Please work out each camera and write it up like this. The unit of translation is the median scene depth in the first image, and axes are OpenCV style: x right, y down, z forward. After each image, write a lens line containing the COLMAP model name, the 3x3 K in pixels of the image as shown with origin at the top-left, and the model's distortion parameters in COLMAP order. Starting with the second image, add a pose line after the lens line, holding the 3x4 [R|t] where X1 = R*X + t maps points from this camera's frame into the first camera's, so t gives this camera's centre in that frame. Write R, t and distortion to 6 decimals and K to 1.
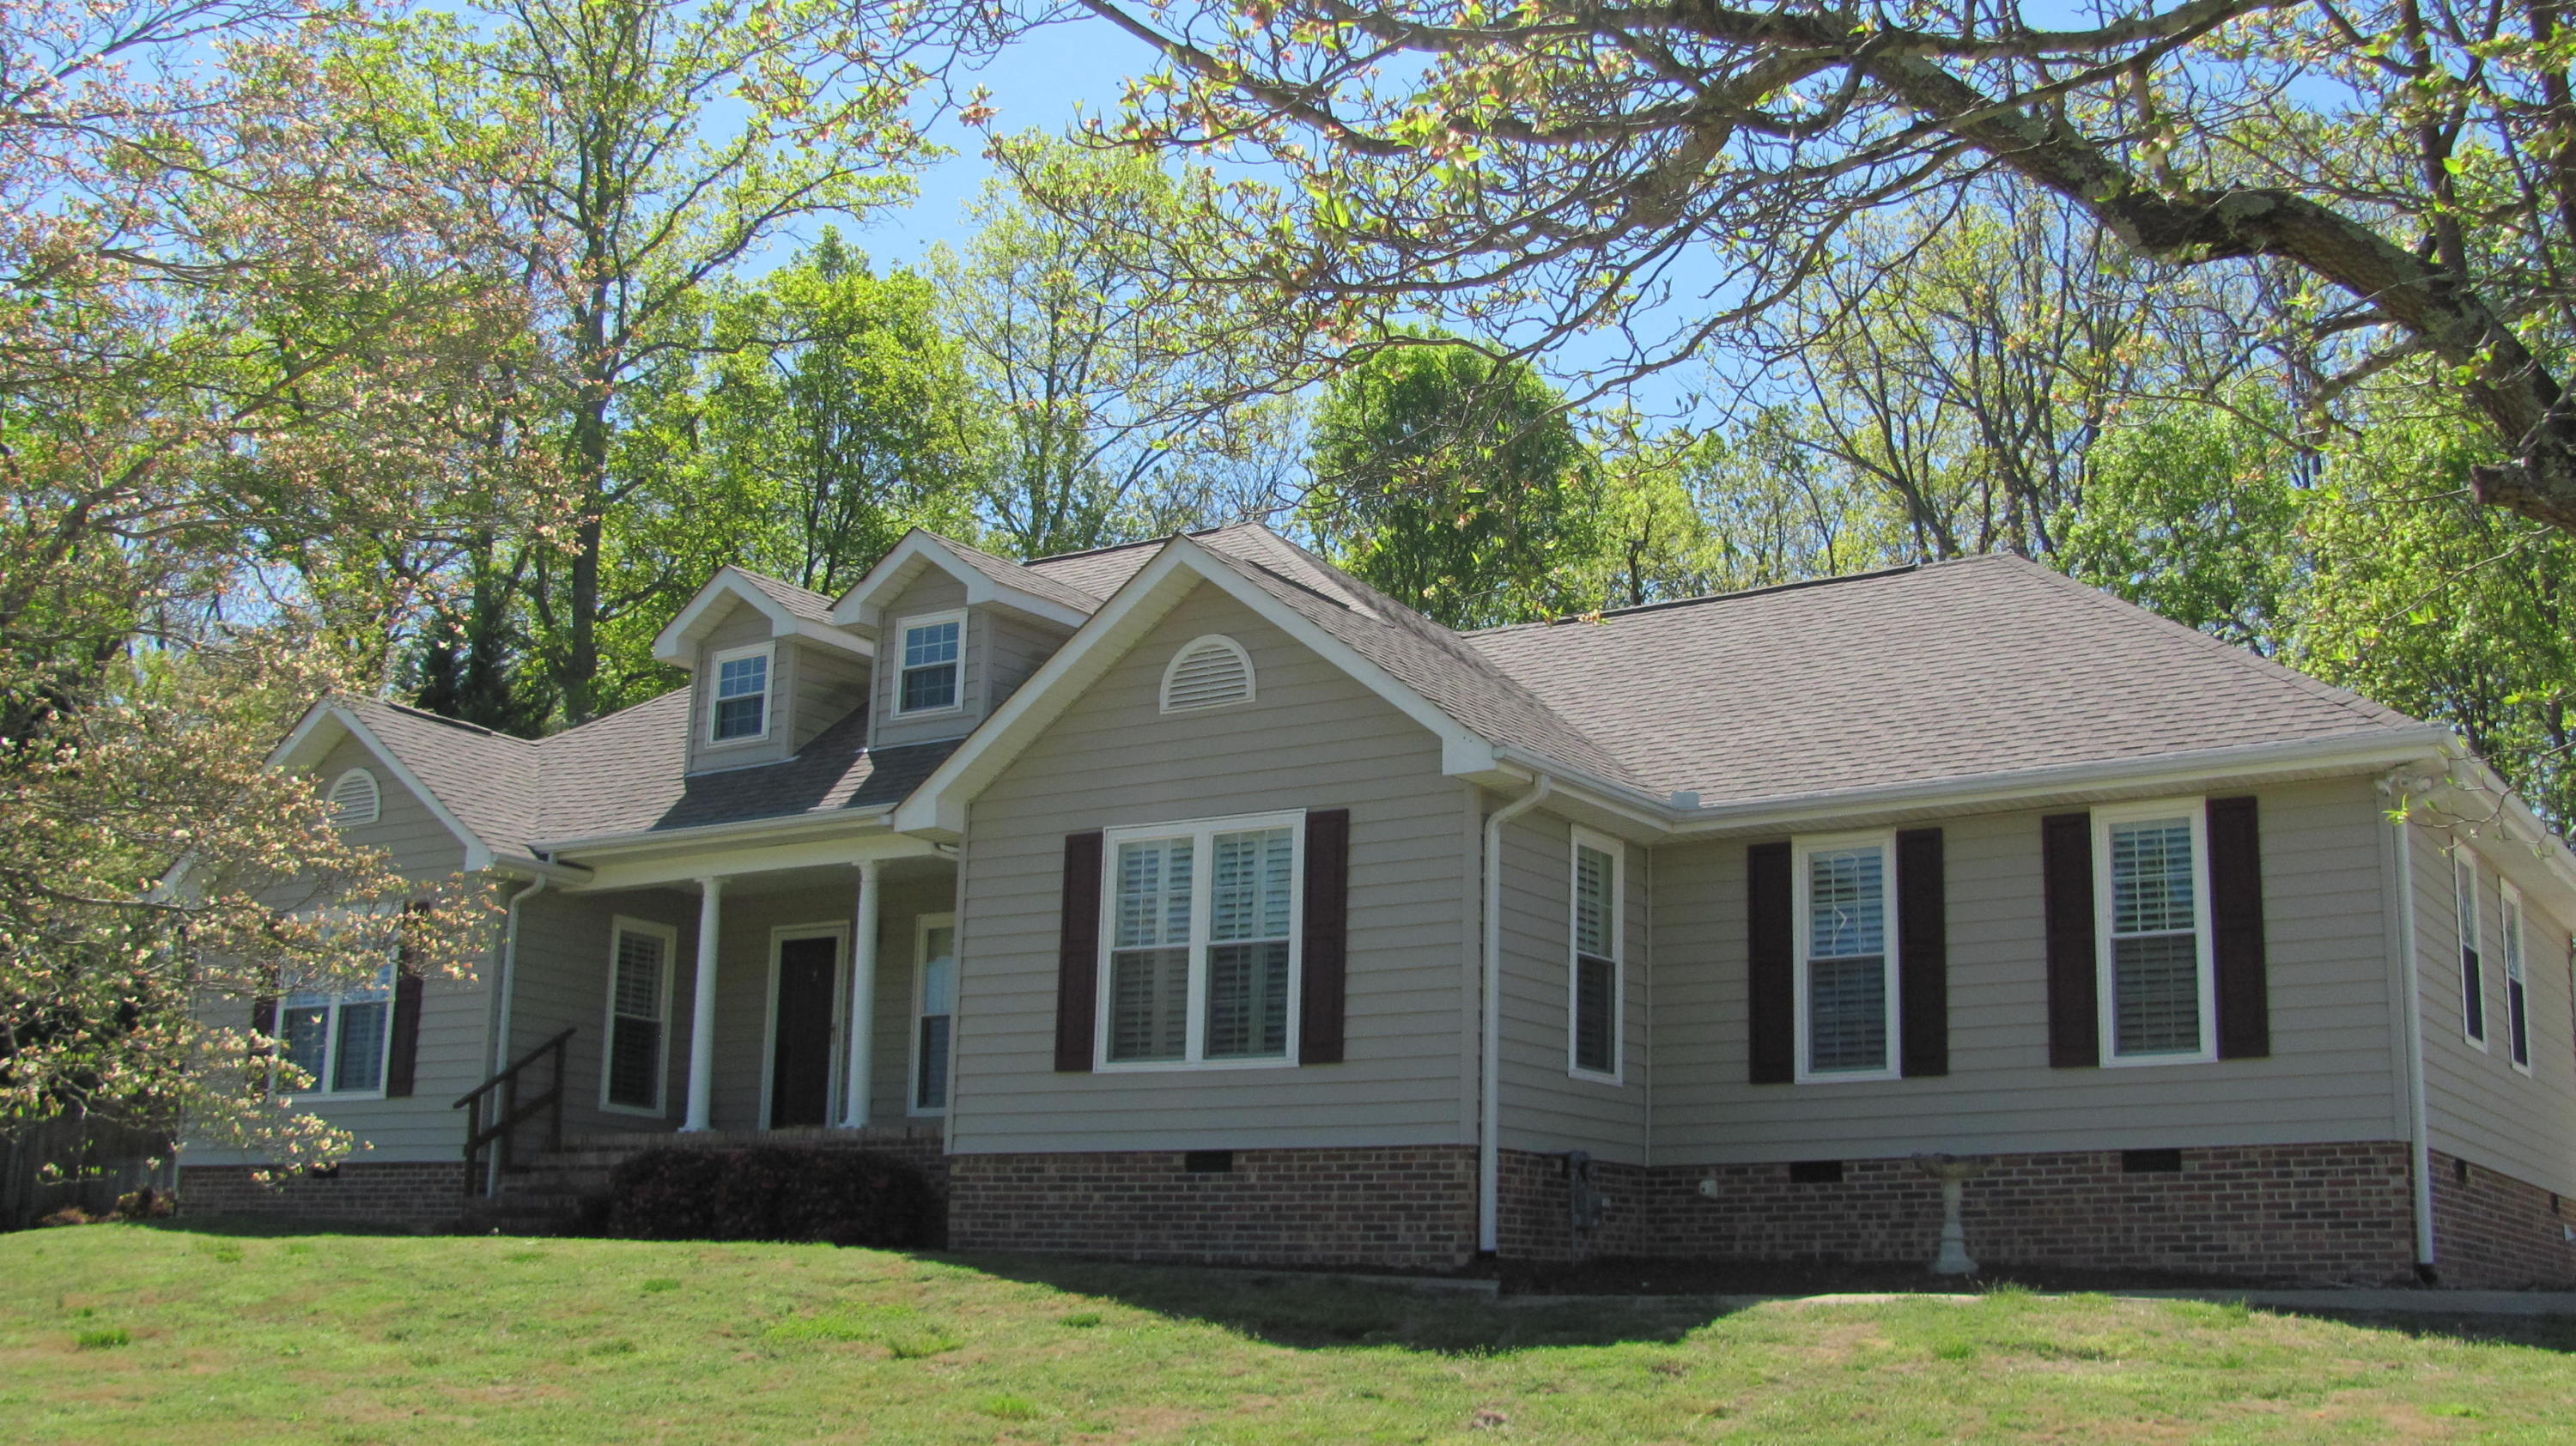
lens RADIAL K [[2815.6, 0, 1295.9], [0, 2815.6, 719.3], [0, 0, 1]] dist [-0.139637, 0.052102]
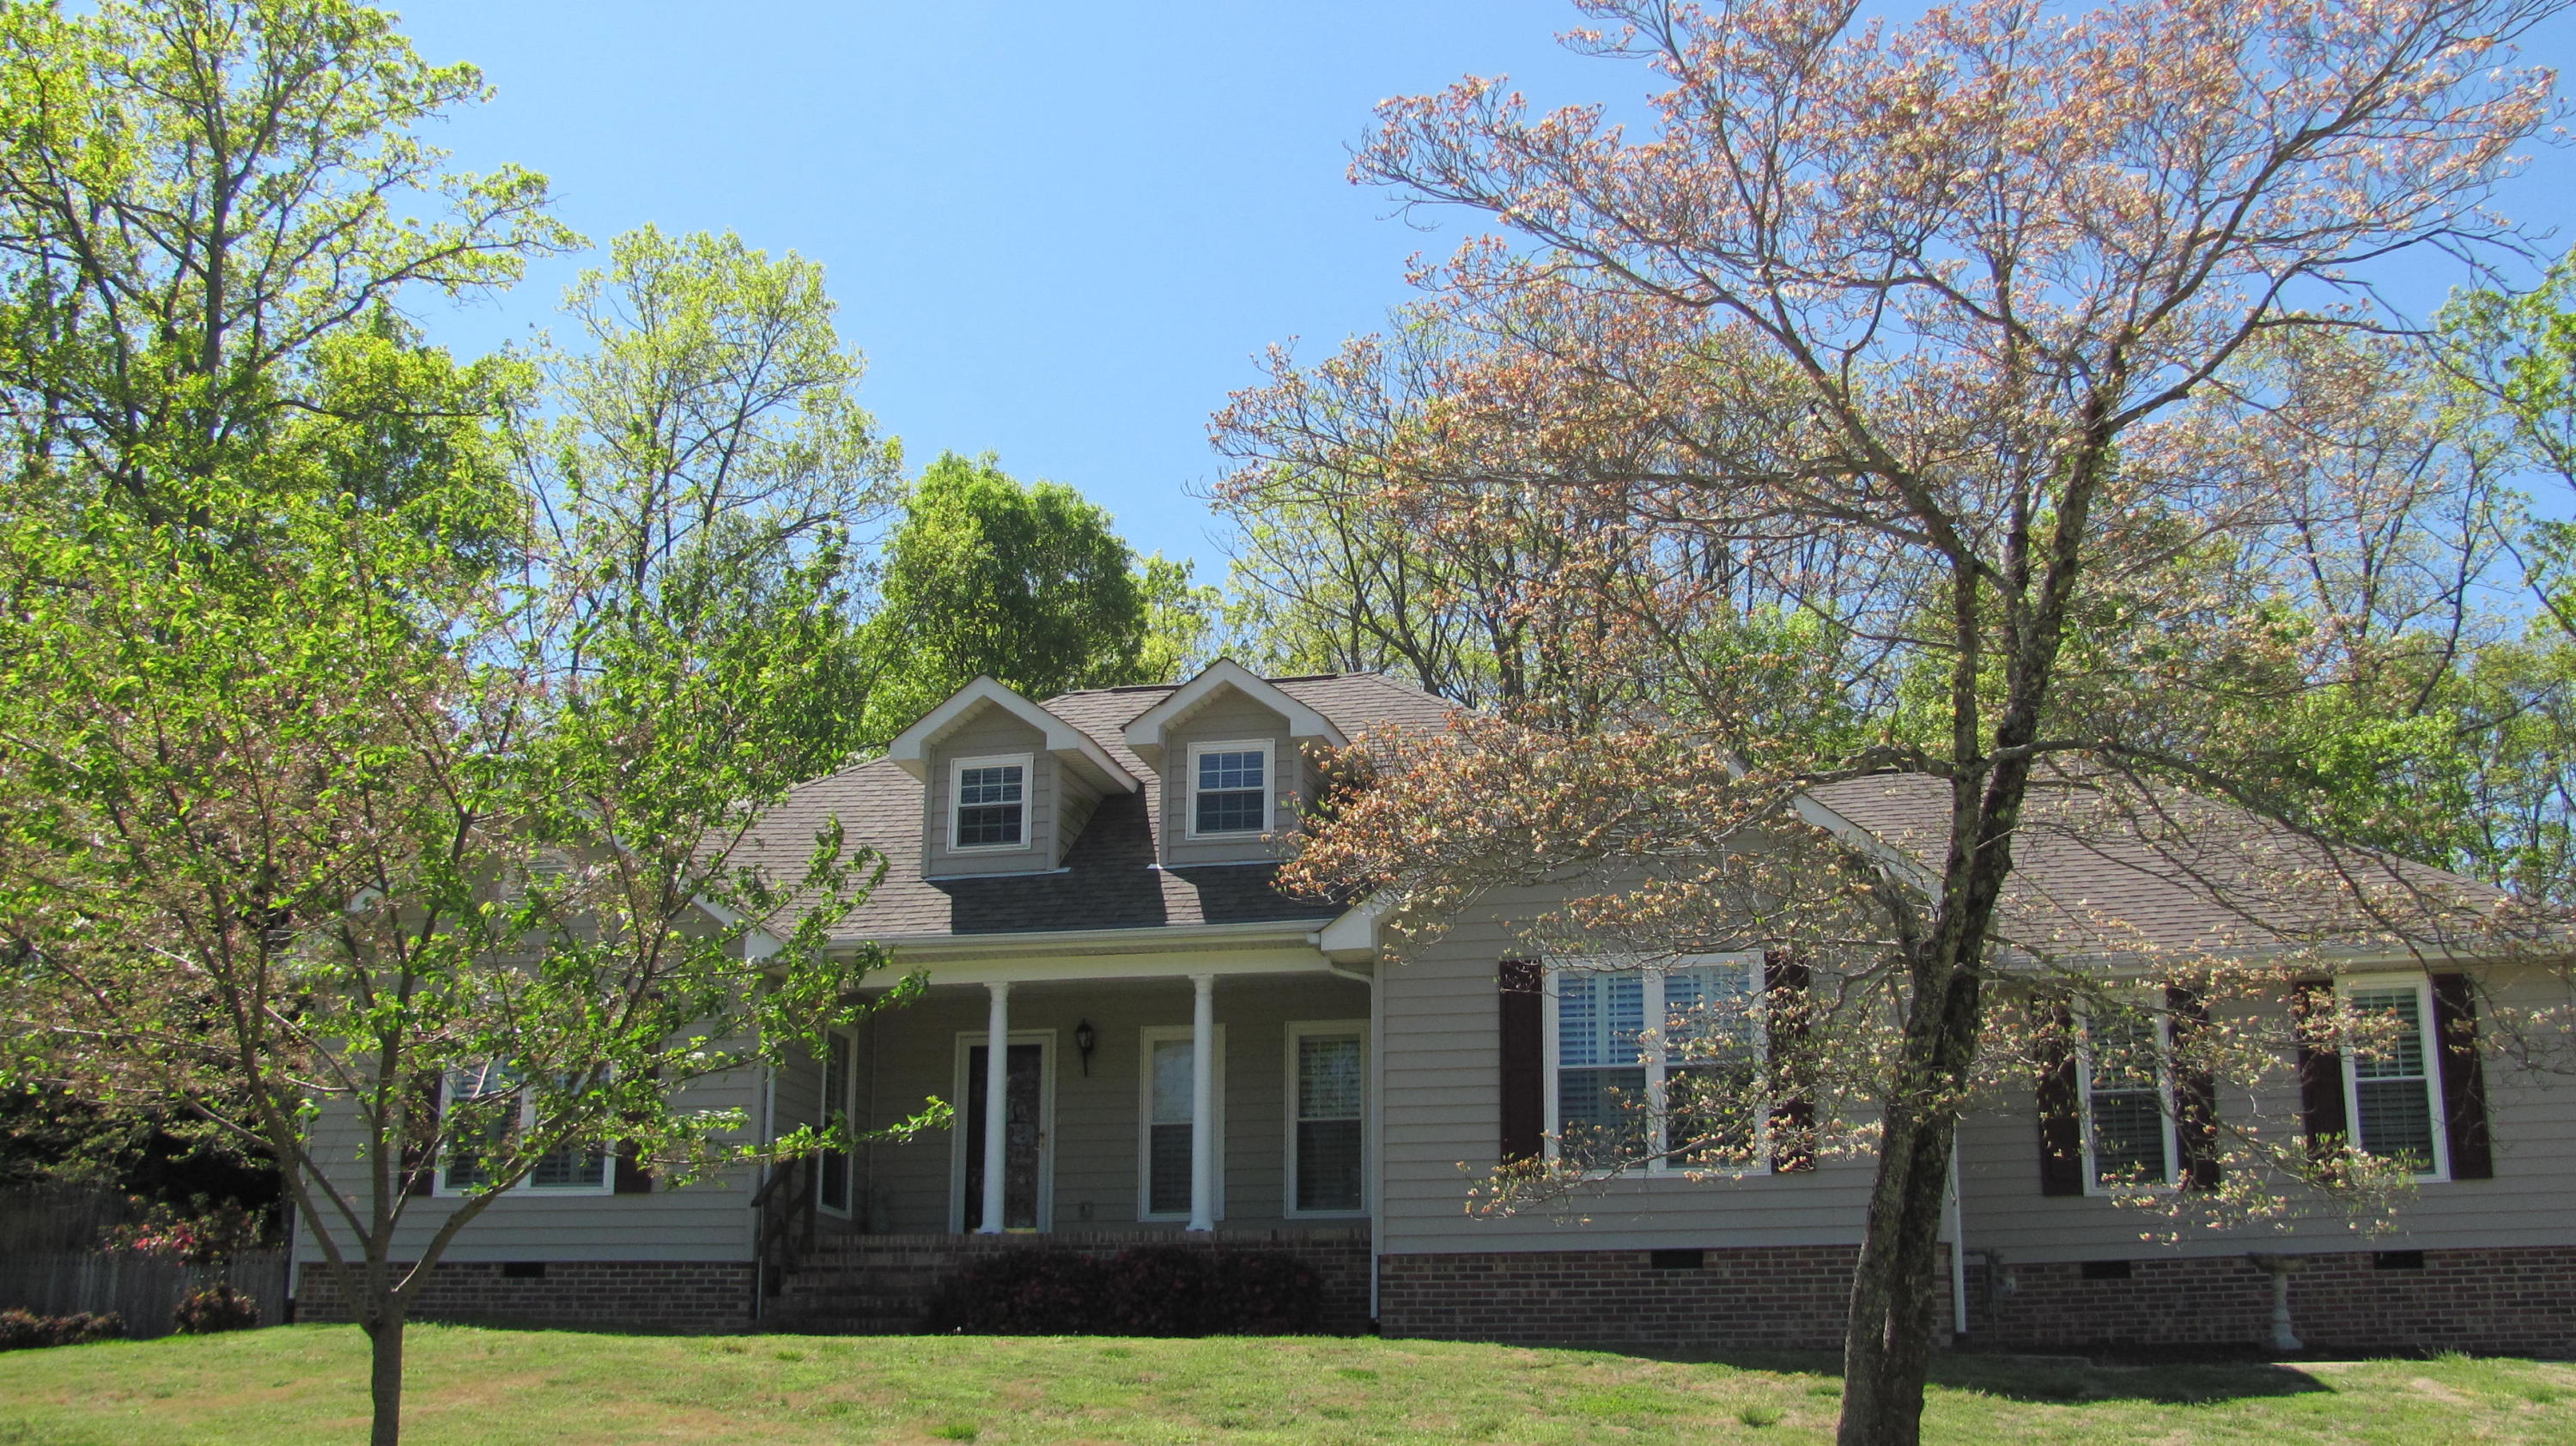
lens RADIAL K [[2815.6, 0, 1295.9], [0, 2815.6, 719.3], [0, 0, 1]] dist [-0.139637, 0.052102]
pose [[0.938572, 0.072810, 0.337315, -0.534729], [-0.059793, 0.997016, -0.048834, 0.005123], [-0.339864, 0.025666, 0.940124, -0.003750]]
